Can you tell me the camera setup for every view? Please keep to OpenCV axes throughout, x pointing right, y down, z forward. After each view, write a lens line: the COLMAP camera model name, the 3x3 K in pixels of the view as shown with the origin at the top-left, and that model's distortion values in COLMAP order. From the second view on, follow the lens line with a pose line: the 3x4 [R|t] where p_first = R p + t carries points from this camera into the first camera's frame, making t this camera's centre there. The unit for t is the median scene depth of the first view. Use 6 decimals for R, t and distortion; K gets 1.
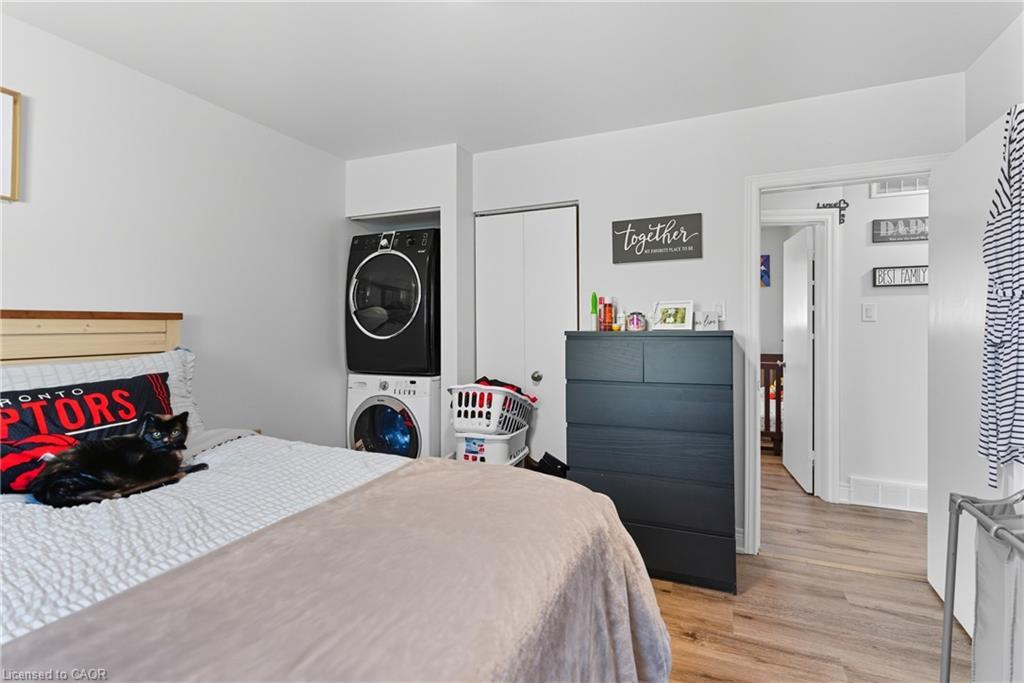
lens RADIAL K [[471.1, 0, 513.8], [0, 471.1, 334.6], [0, 0, 1]] dist [-0.001029, 0.001383]
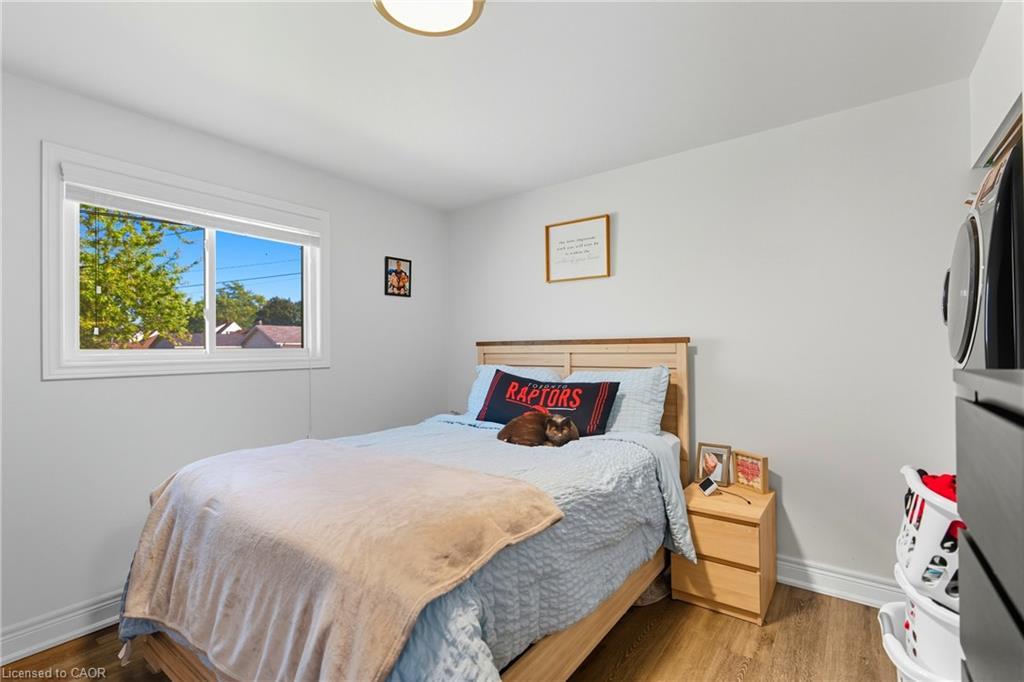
lens RADIAL K [[471.1, 0, 511.5], [0, 471.1, 343.8], [0, 0, 1]] dist [-0.001029, 0.001383]
pose [[-0.208820, -0.003537, -0.977948, 0.751531], [-0.005129, 0.999984, -0.002521, -0.030035], [0.977941, 0.004489, -0.208835, 1.070415]]
